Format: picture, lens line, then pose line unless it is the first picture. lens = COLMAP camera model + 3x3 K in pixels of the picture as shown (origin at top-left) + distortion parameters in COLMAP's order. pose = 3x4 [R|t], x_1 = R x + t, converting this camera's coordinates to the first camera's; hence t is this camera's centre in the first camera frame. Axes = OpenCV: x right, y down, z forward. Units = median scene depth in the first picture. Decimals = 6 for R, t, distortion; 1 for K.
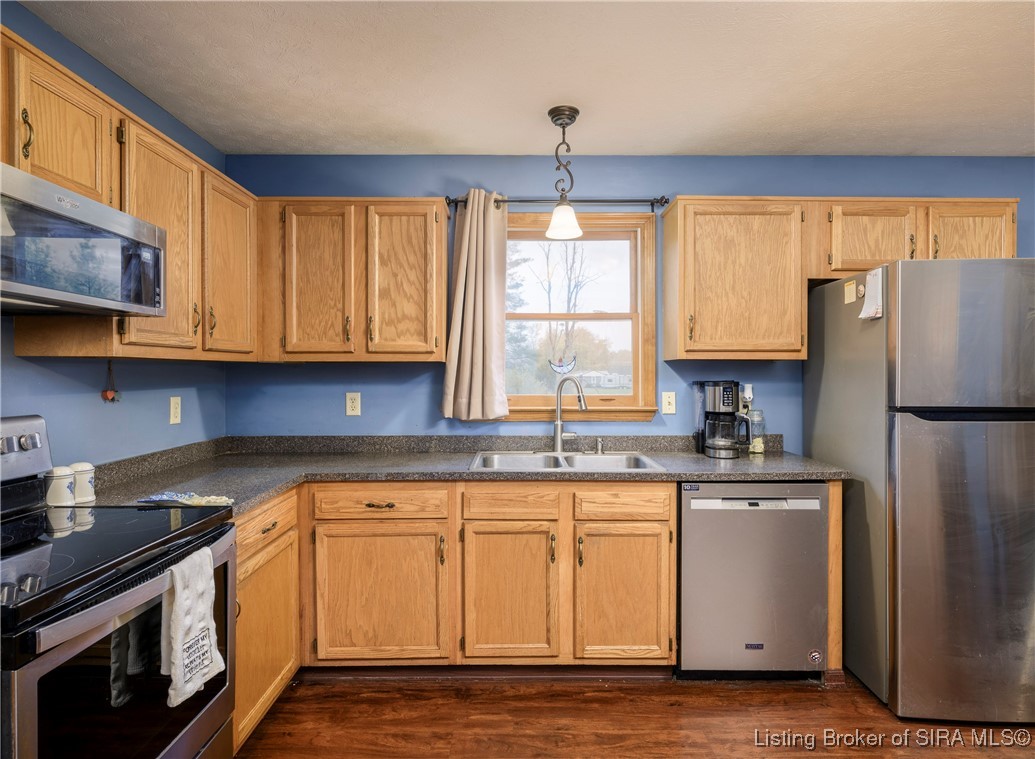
lens RADIAL K [[582.2, 0, 517.2], [0, 582.2, 375.6], [0, 0, 1]] dist [0.003400, -0.001181]
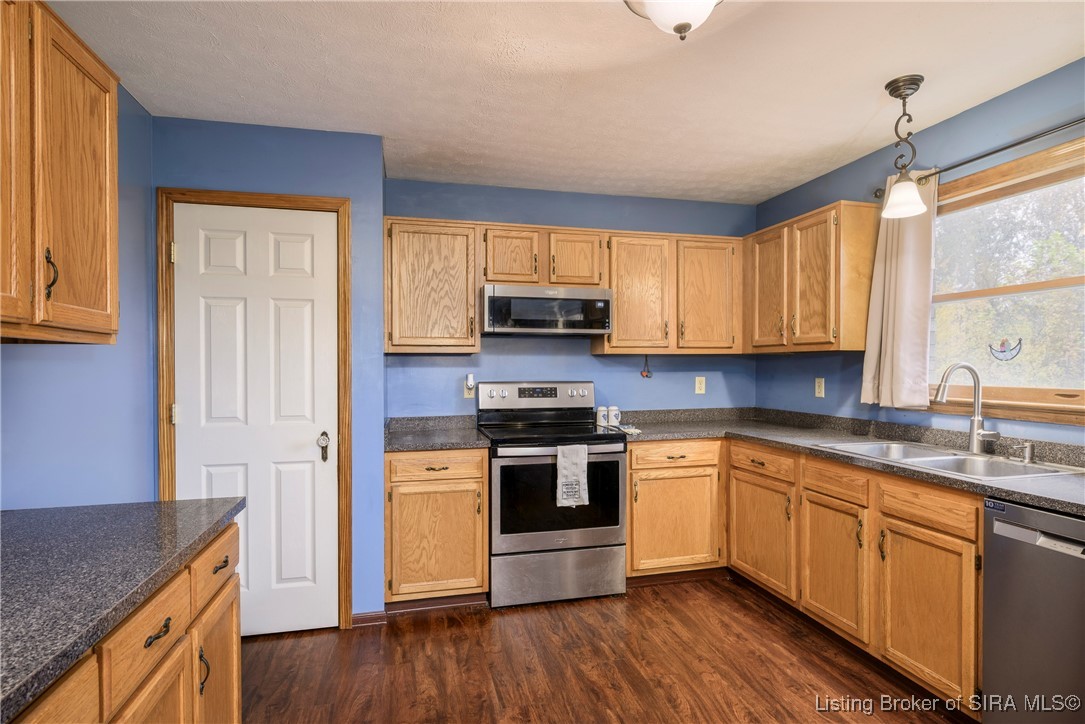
lens RADIAL K [[559.7, 0, 543.7], [0, 559.7, 367.0], [0, 0, 1]] dist [-0.000503, 0.000304]
pose [[0.244139, 0.003613, -0.969734, 0.862483], [-0.001881, 0.999993, 0.003252, 0.005695], [0.969738, 0.001030, 0.244144, 0.228996]]
